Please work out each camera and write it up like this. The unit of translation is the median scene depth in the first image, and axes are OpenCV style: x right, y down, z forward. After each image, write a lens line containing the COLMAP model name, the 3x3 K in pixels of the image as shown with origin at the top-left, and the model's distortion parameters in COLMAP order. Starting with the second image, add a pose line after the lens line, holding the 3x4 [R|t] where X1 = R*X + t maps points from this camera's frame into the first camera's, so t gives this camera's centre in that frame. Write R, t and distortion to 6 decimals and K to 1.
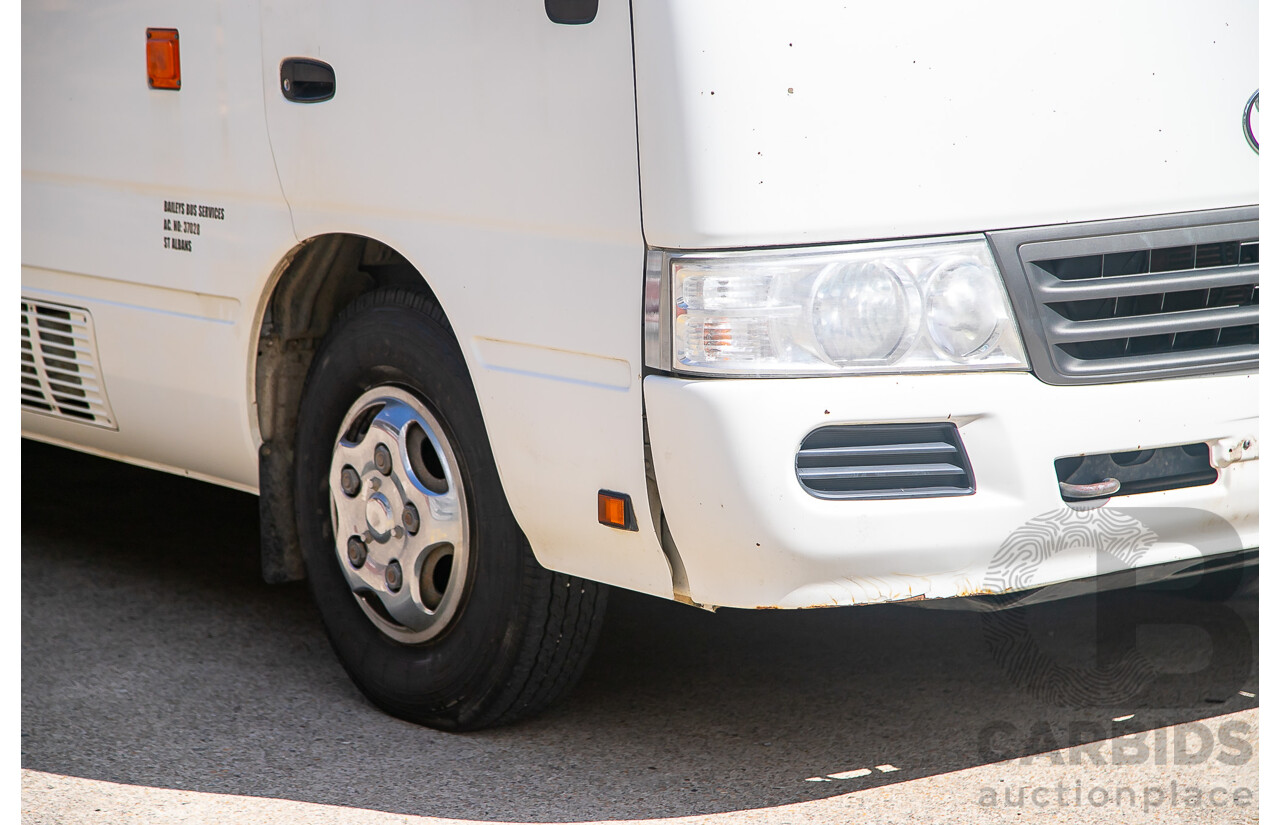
lens RADIAL K [[3560.8, 0, 640.0], [0, 3560.8, 412.5], [0, 0, 1]] dist [0.352473, -0.404620]
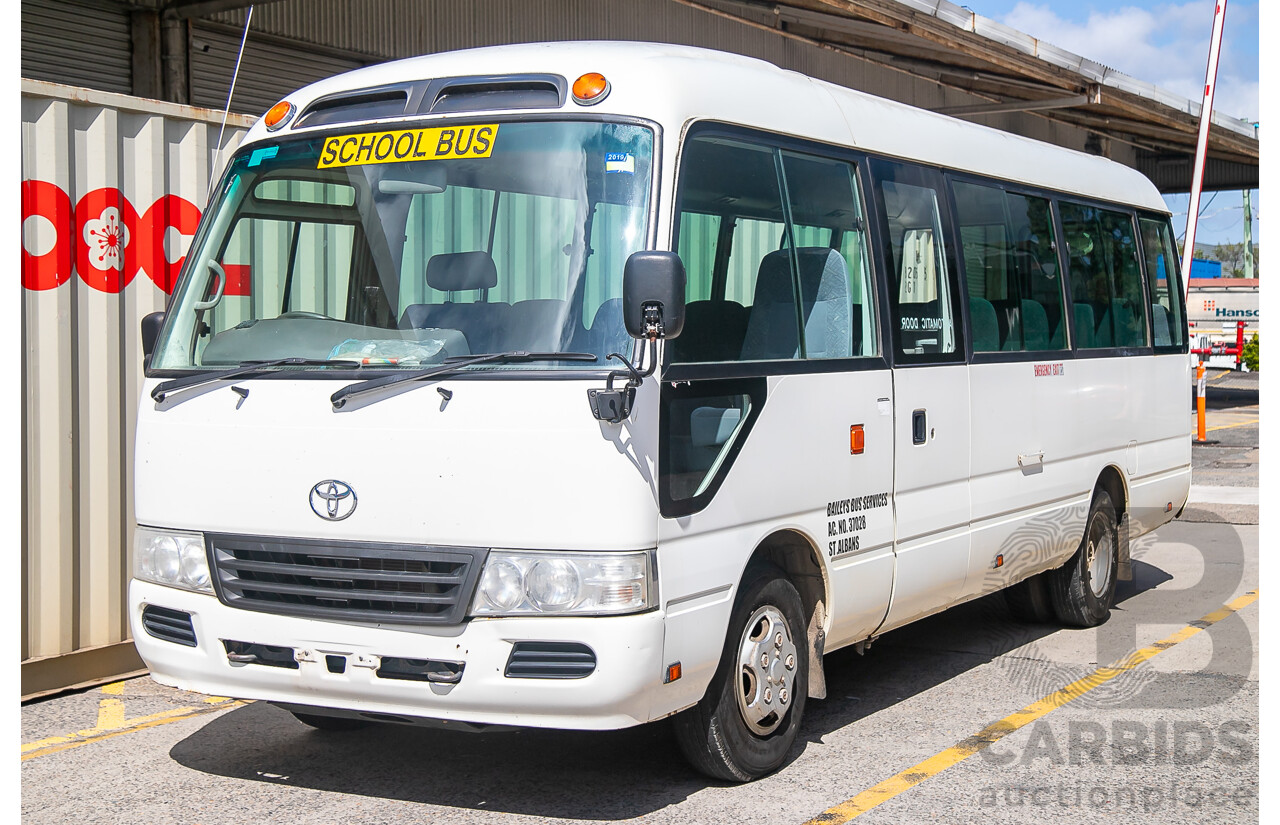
lens RADIAL K [[1872.7, 0, 640.0], [0, 1872.7, 412.5], [0, 0, 1]] dist [0.002259, 0.006465]
pose [[0.439057, 0.061478, -0.896353, 1.237728], [-0.130261, 0.991471, 0.004196, -0.161614], [0.888966, 0.114918, 0.443321, 0.692439]]
